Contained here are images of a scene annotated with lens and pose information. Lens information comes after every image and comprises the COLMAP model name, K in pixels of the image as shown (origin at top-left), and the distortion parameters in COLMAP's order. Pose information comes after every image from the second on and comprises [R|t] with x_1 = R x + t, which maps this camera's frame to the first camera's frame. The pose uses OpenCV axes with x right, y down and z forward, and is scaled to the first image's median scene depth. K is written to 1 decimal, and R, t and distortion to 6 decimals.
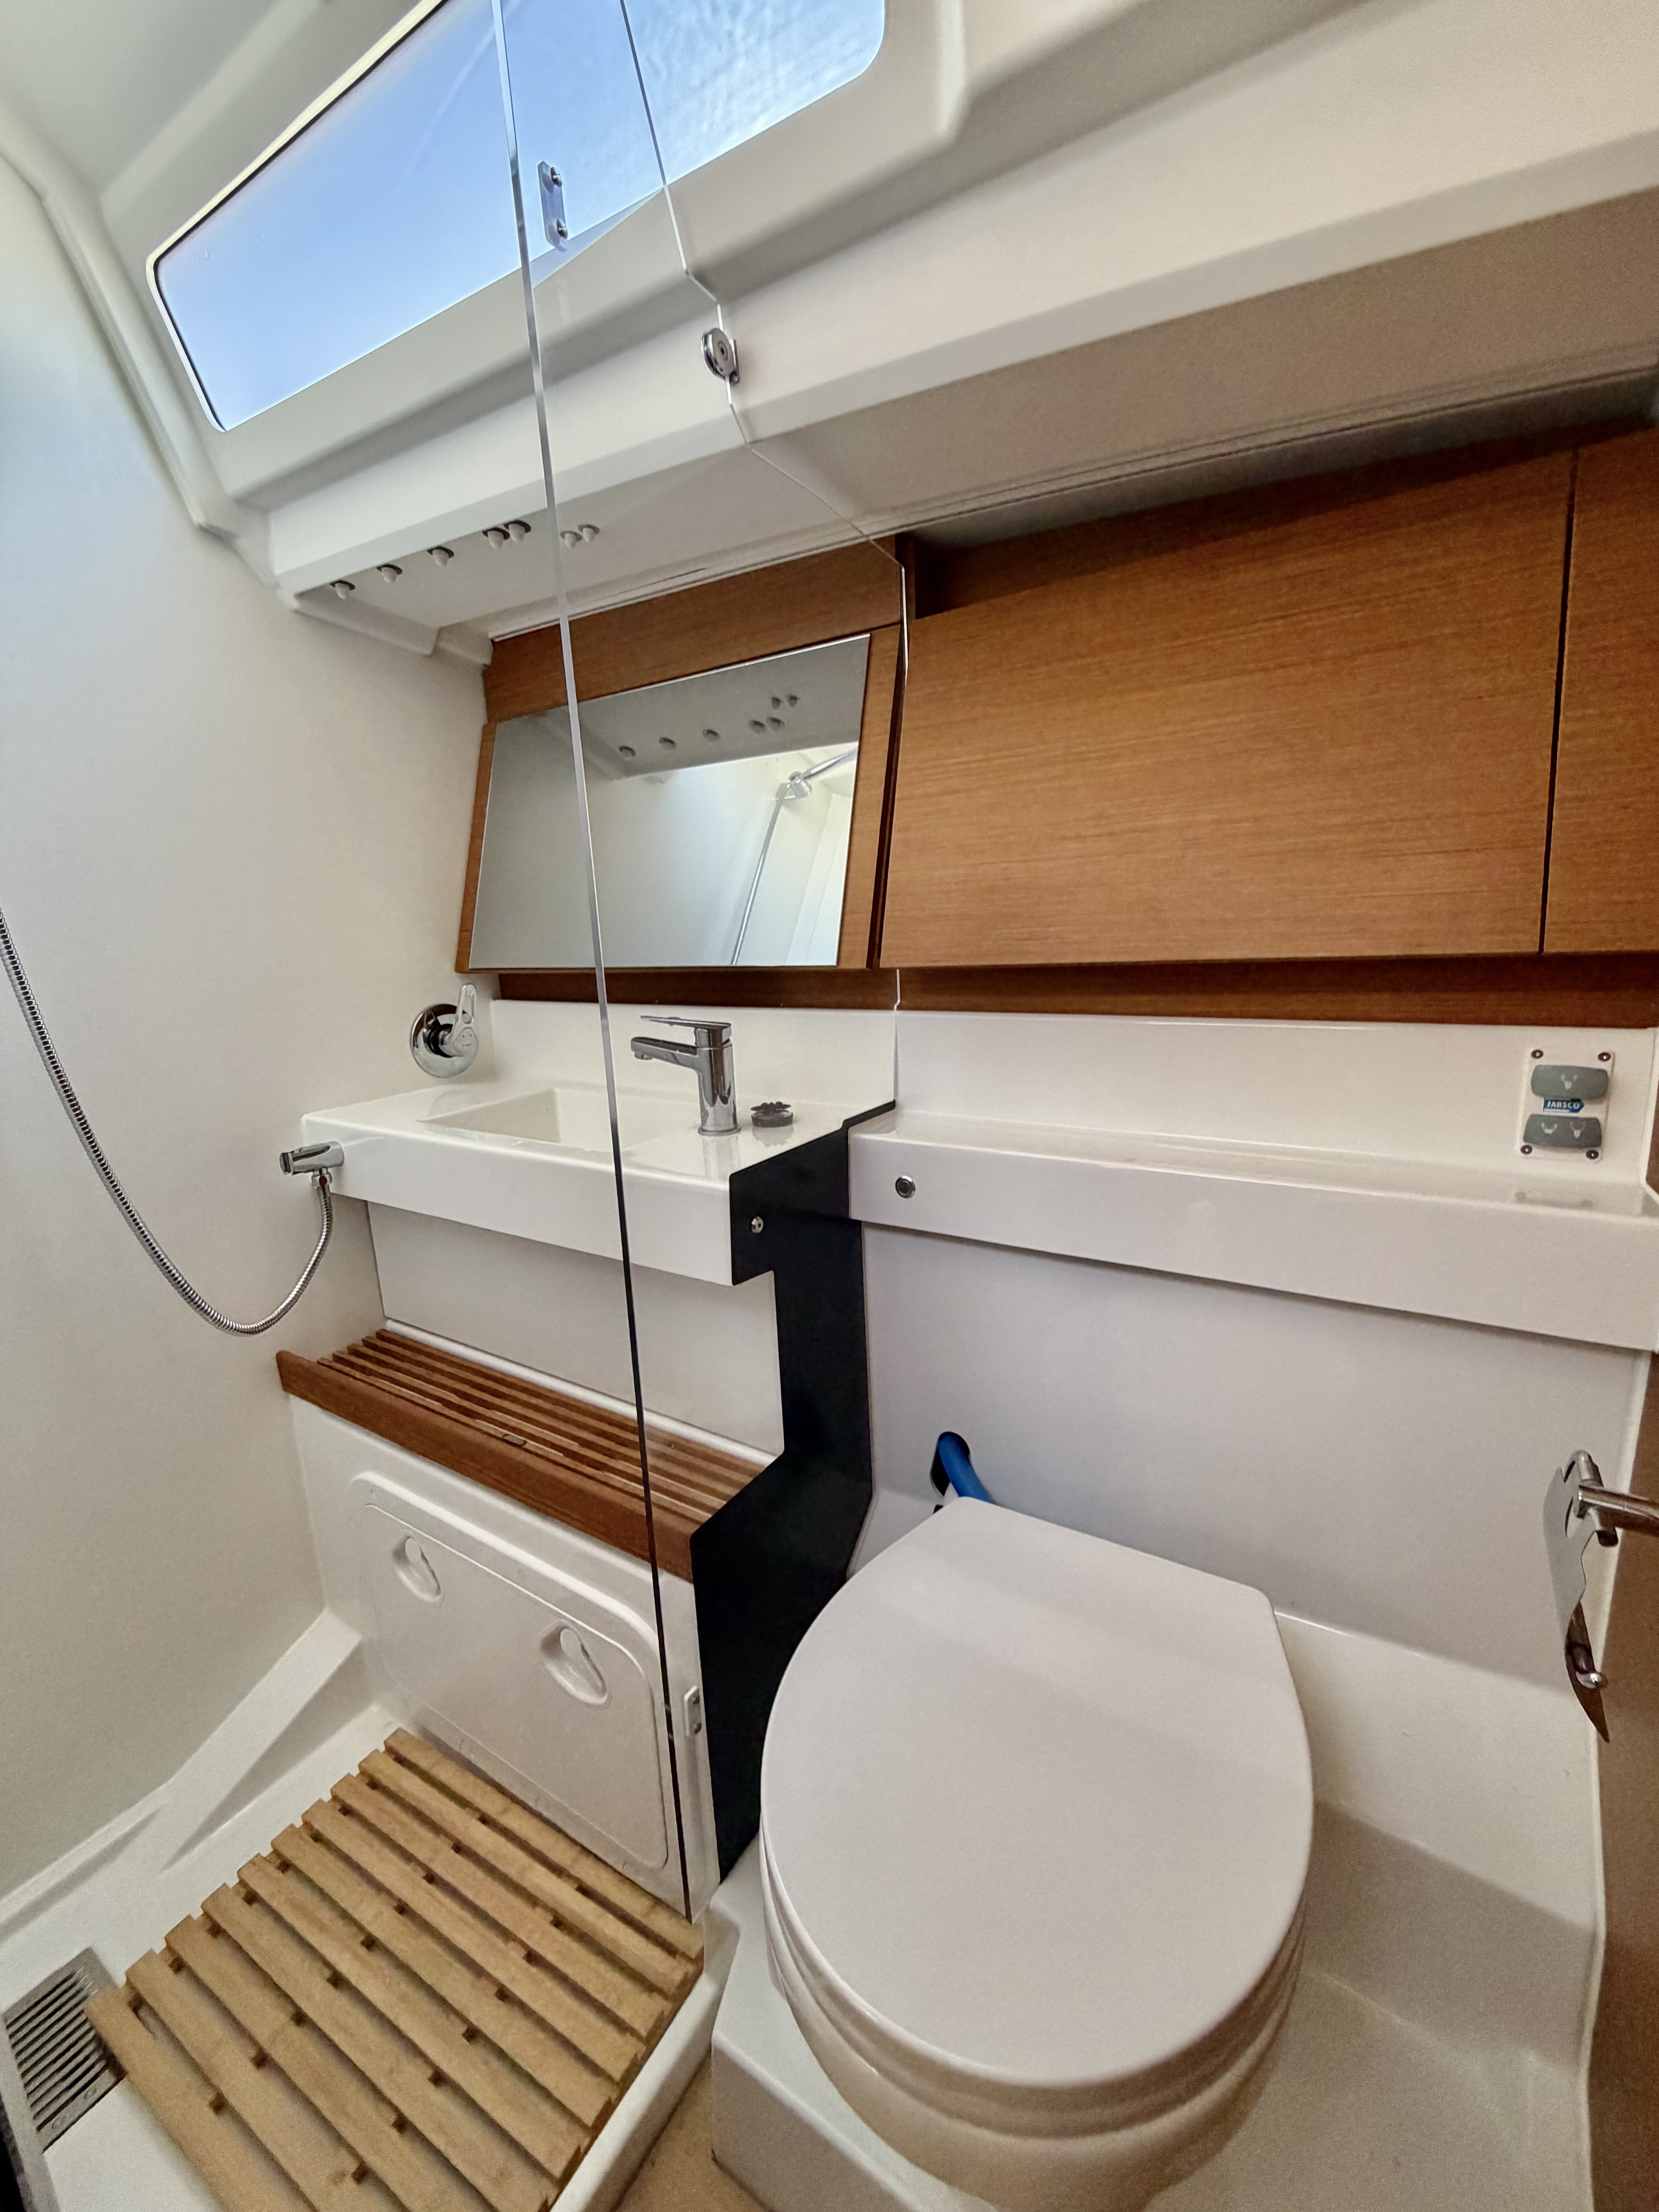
lens RADIAL K [[883.0, 0, 837.7], [0, 883.0, 1099.3], [0, 0, 1]] dist [-0.000480, -0.000587]
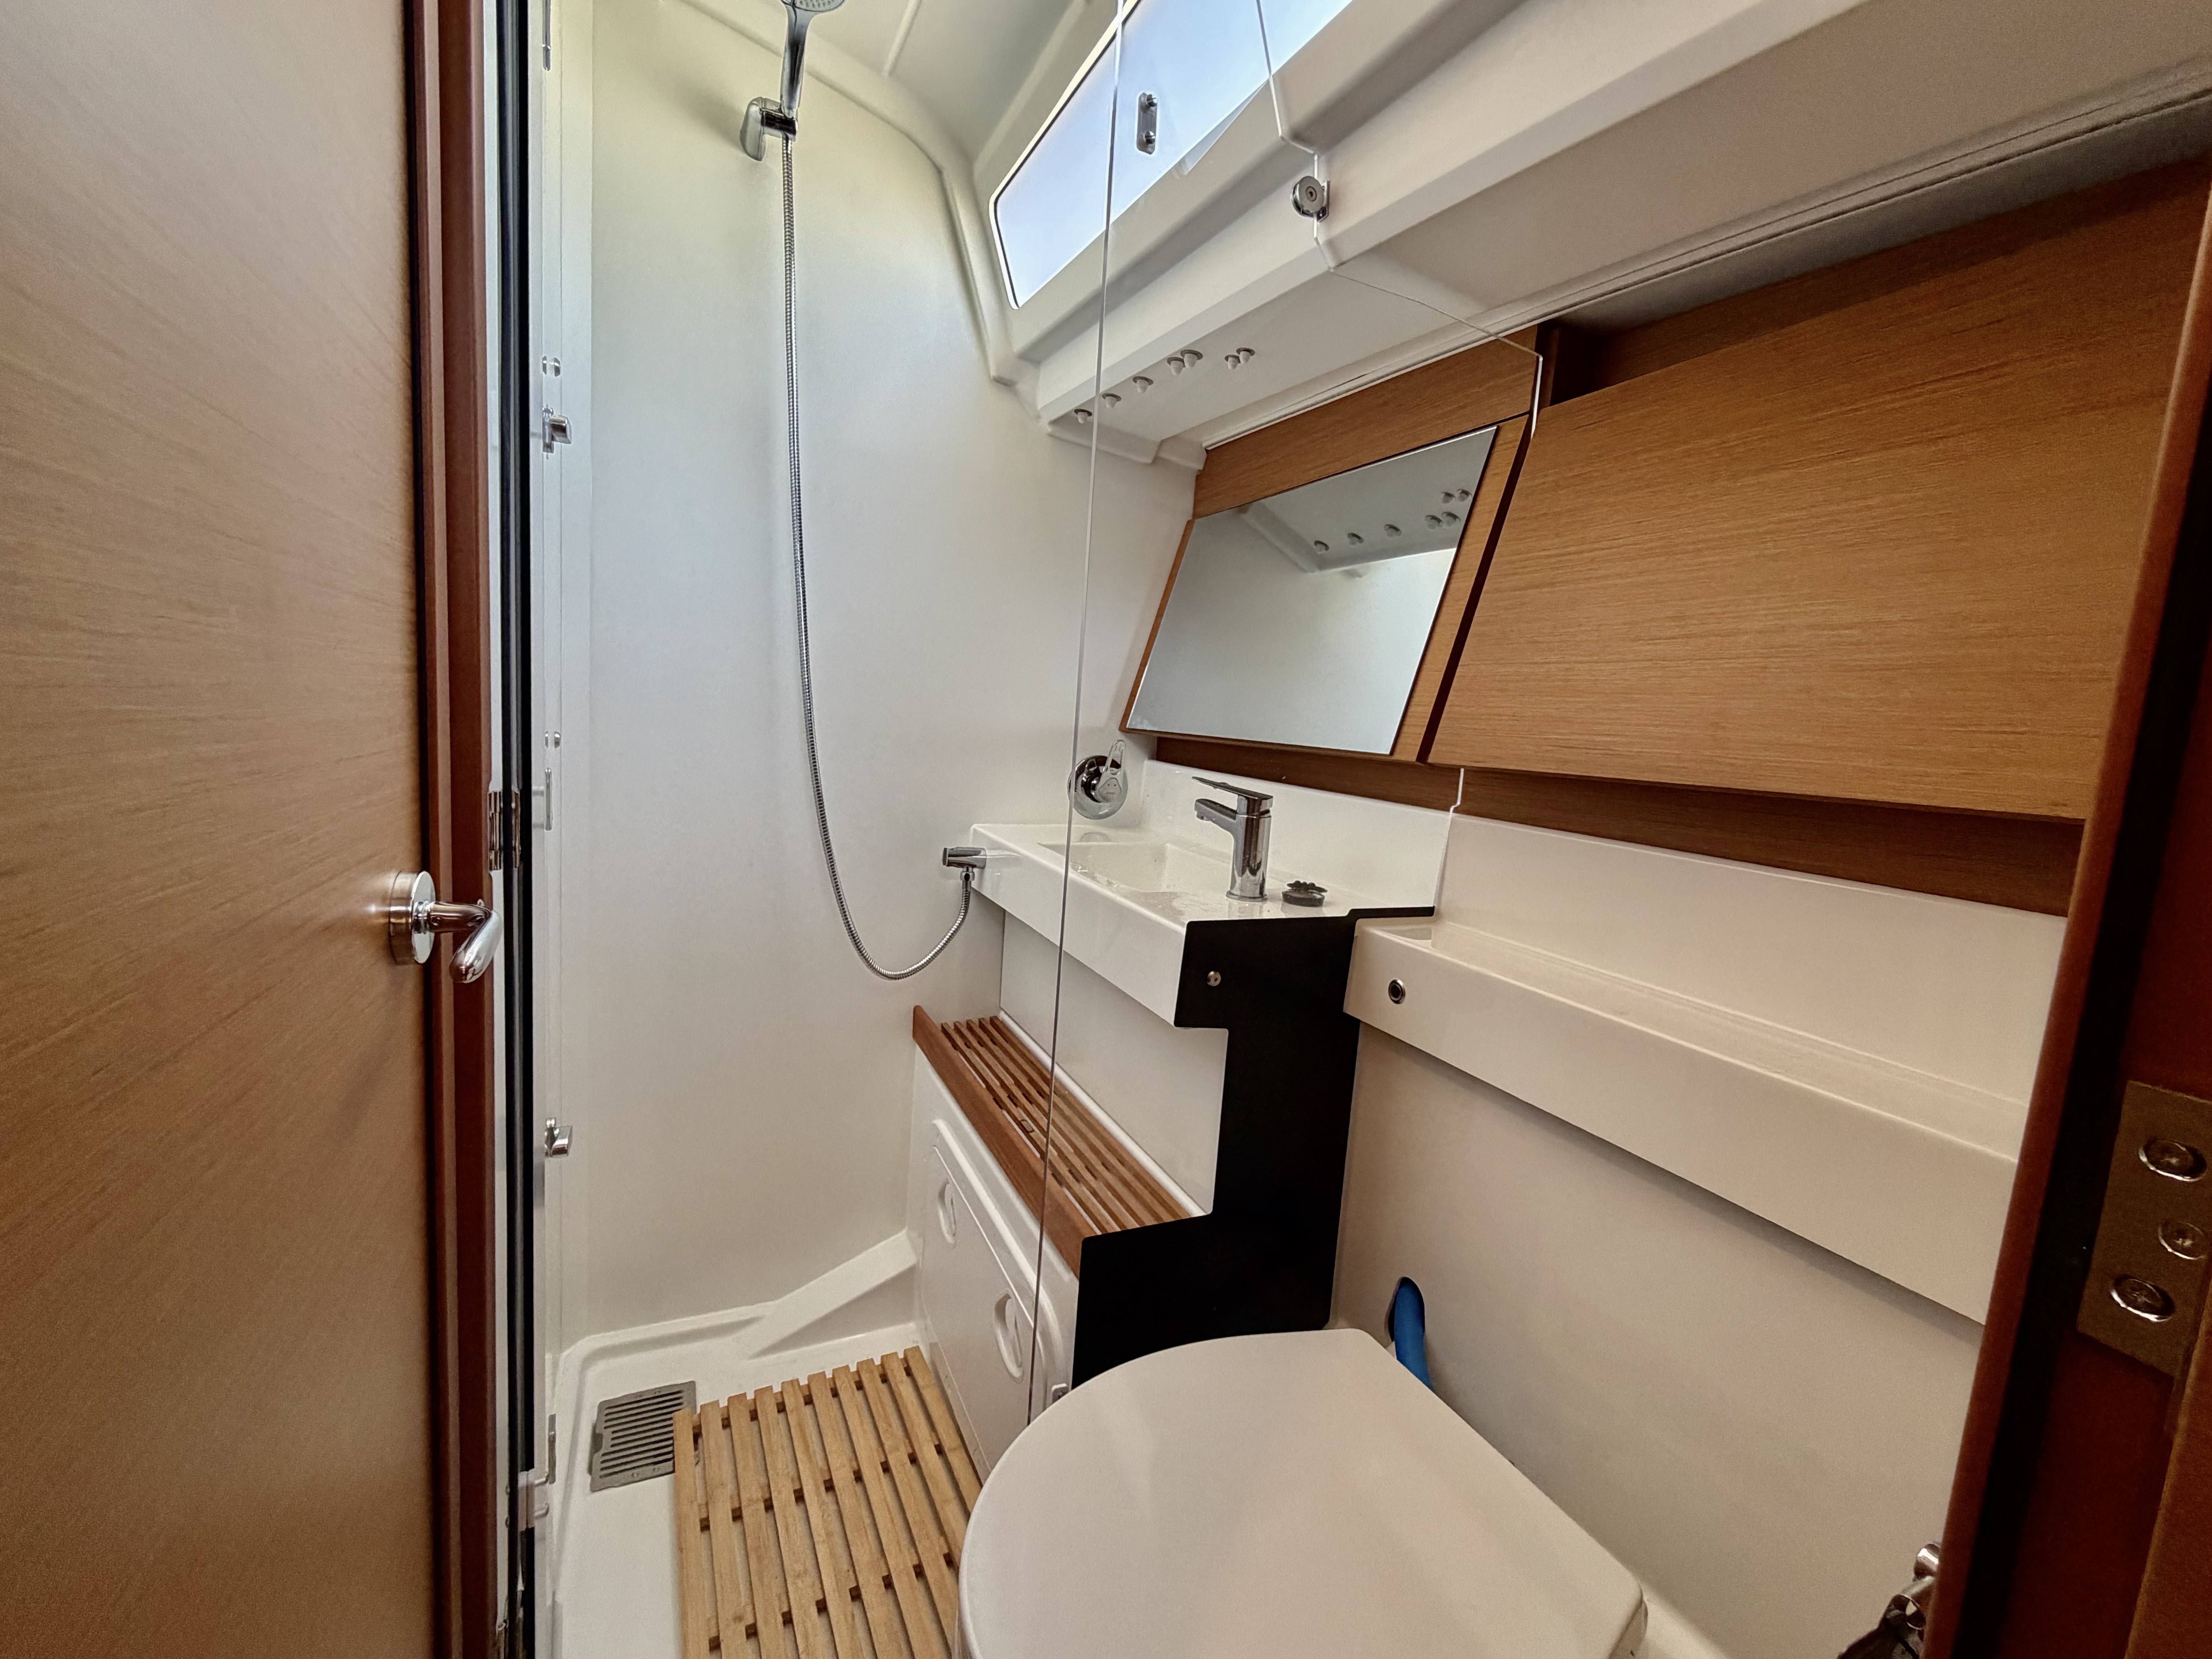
lens RADIAL K [[933.9, 0, 1106.8], [0, 933.9, 824.4], [0, 0, 1]] dist [-0.004849, 0.000215]
pose [[0.830778, 0.167121, -0.530923, 0.289757], [-0.215510, 0.976041, -0.029993, 0.020047], [0.513190, 0.139336, 0.846889, -0.019453]]
